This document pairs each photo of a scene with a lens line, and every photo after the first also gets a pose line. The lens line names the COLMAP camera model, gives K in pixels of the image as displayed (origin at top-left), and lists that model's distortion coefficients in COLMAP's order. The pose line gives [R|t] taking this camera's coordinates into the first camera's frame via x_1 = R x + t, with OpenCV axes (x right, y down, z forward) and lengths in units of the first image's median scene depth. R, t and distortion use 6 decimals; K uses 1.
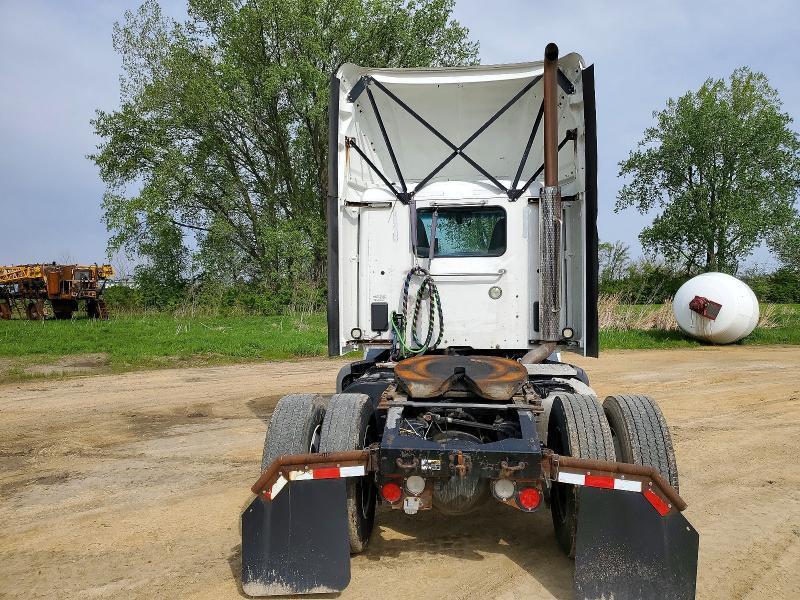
lens RADIAL K [[600.6, 0, 401.7], [0, 600.6, 297.2], [0, 0, 1]] dist [0.026316, 0.007062]
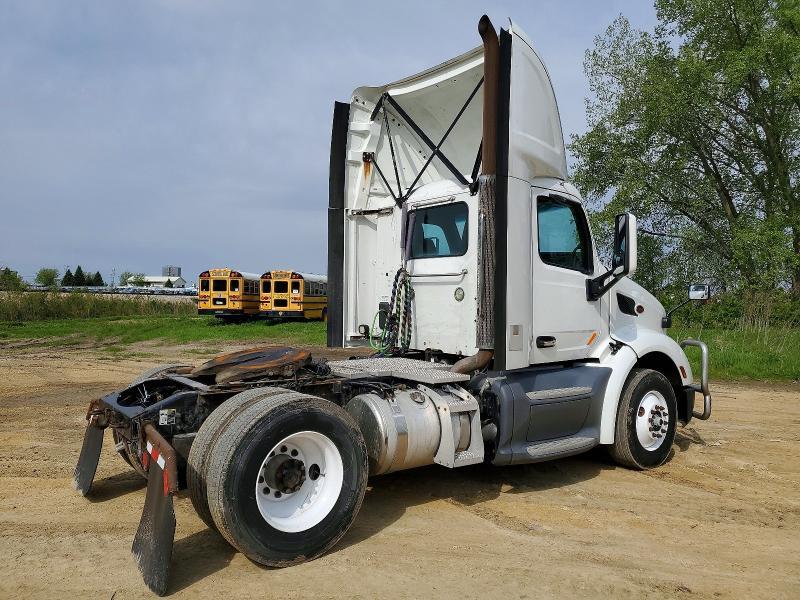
lens RADIAL K [[600.6, 0, 400.5], [0, 600.6, 298.0], [0, 0, 1]] dist [0.026316, 0.007062]
pose [[0.697526, 0.022848, -0.716195, 0.749493], [-0.034480, 0.999404, -0.001698, 0.001735], [0.715729, 0.025879, 0.697898, 0.278964]]
